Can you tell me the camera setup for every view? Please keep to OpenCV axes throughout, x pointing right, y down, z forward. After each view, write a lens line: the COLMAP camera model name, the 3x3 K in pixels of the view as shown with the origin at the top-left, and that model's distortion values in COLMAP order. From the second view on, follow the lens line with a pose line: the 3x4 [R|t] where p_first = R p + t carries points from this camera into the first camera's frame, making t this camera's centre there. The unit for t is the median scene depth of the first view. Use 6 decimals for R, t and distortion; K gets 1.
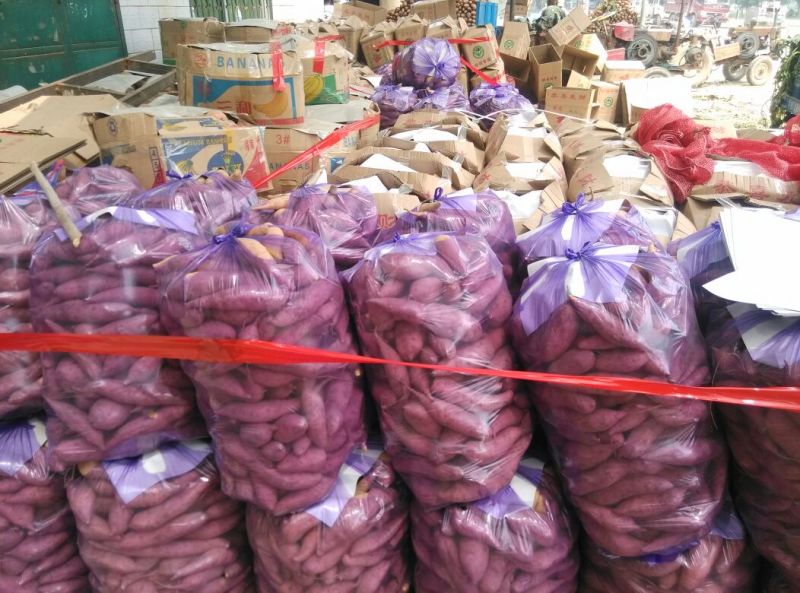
lens RADIAL K [[625.0, 0, 400.0], [0, 625.0, 296.5], [0, 0, 1]] dist [0.100016, -0.142077]
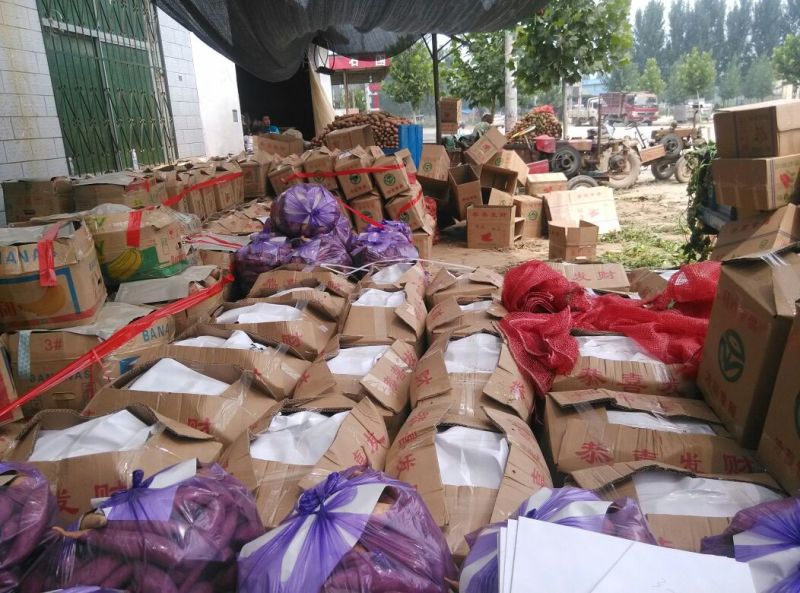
lens RADIAL K [[625.0, 0, 400.0], [0, 625.0, 296.5], [0, 0, 1]] dist [0.100016, -0.142077]
pose [[0.996493, -0.070201, 0.045541, 0.081849], [0.076400, 0.985280, -0.152924, -0.057794], [-0.034135, 0.155867, 0.987188, 0.069830]]
